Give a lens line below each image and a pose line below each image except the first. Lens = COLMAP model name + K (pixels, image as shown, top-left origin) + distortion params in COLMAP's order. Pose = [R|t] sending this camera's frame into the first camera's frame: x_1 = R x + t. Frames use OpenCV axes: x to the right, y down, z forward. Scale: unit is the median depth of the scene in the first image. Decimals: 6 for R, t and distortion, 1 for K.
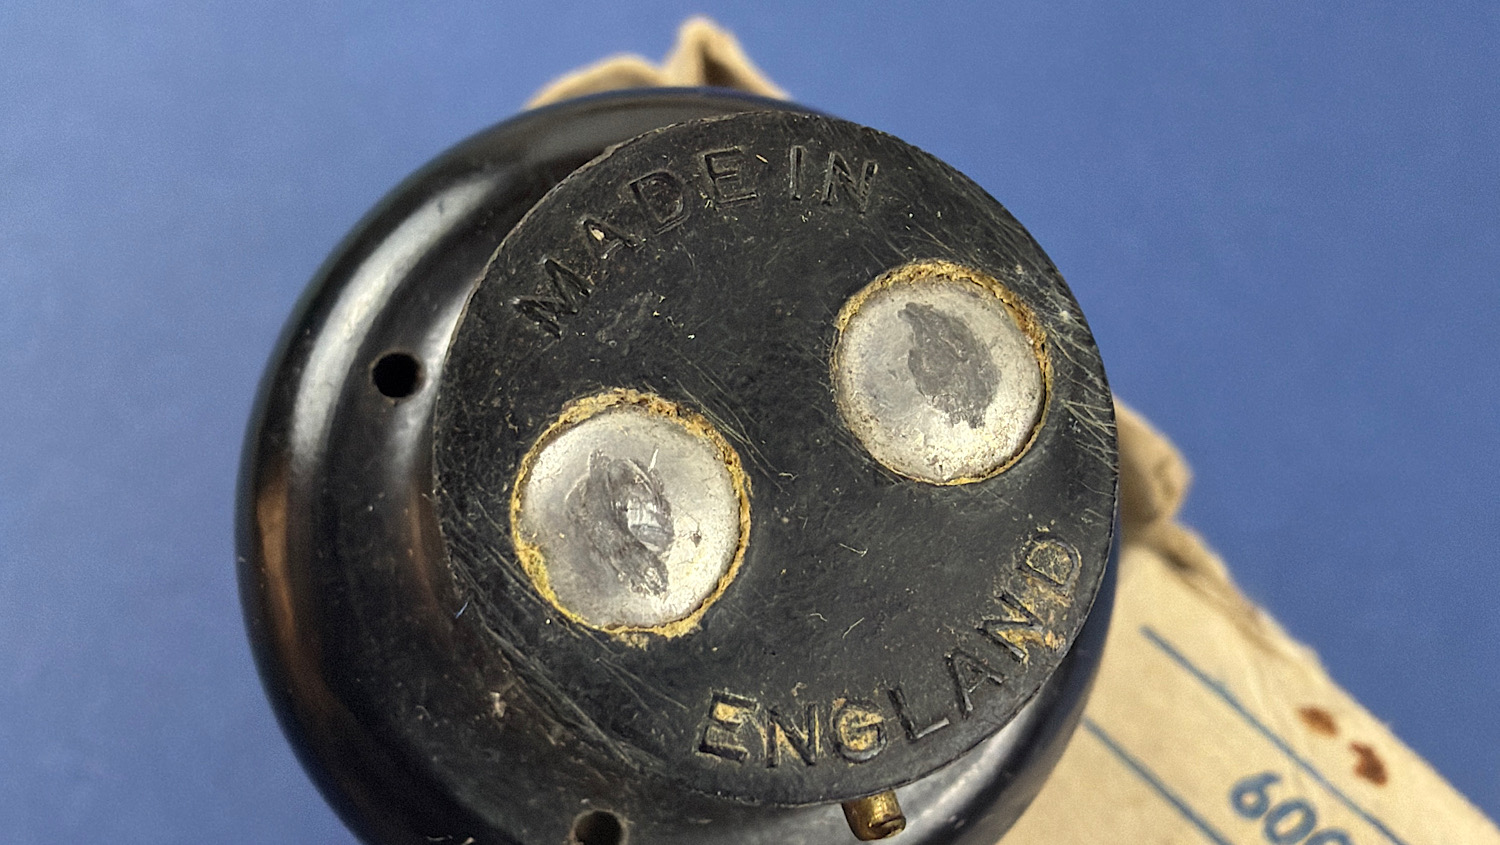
lens RADIAL K [[1433.2, 0, 748.3], [0, 1433.2, 383.5], [0, 0, 1]] dist [0.005263, 0.000235]
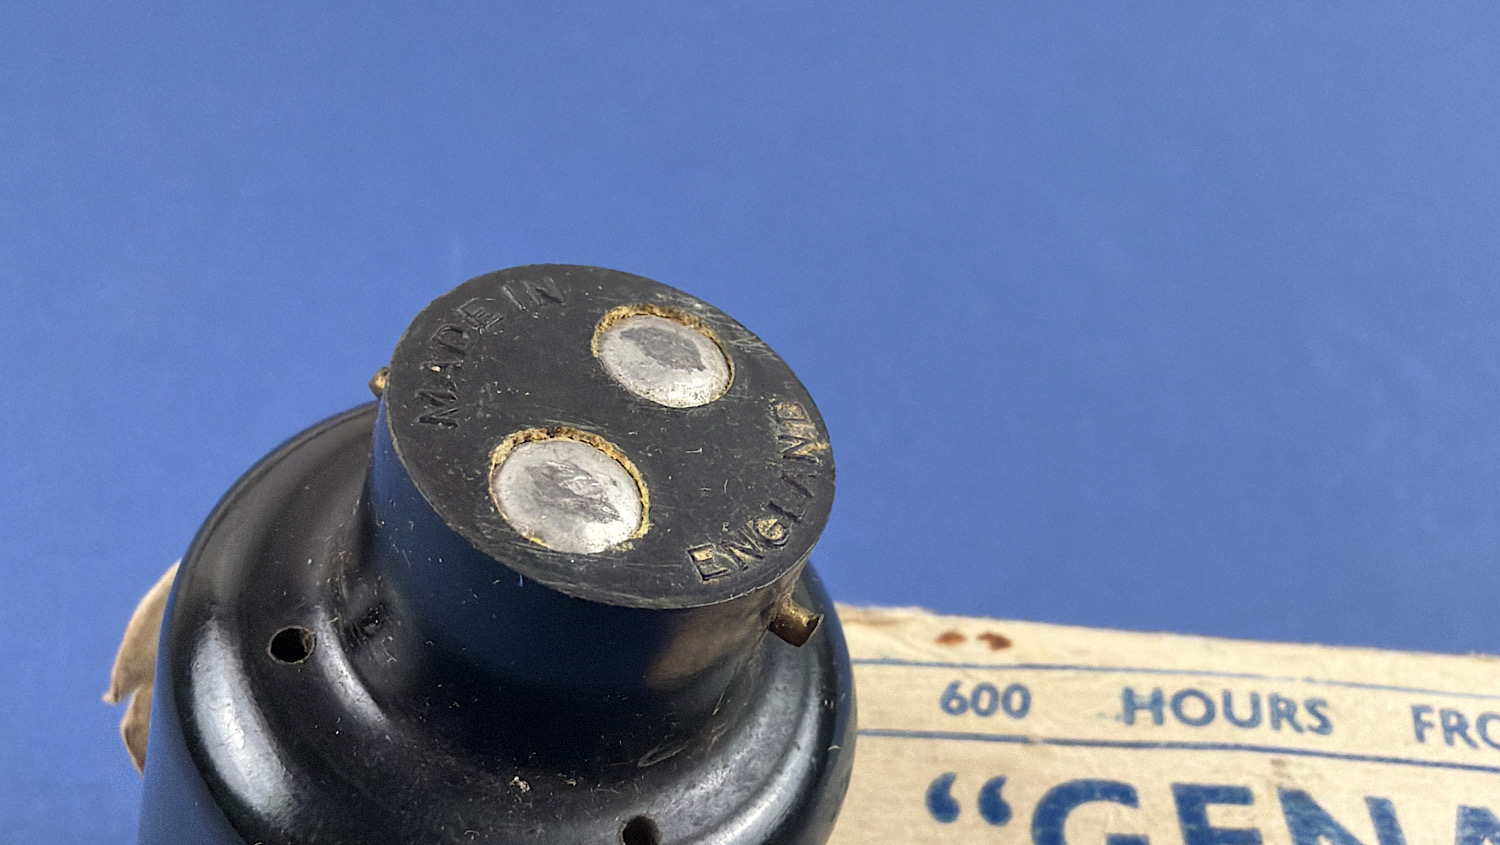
lens RADIAL K [[1395.9, 0, 750.0], [0, 1395.9, 422.5], [0, 0, 1]] dist [-0.010885, -0.023247]
pose [[0.735947, -0.449006, 0.506730, -0.612661], [0.603324, 0.774553, -0.189915, 0.402699], [-0.307217, 0.445490, 0.840926, -0.282524]]
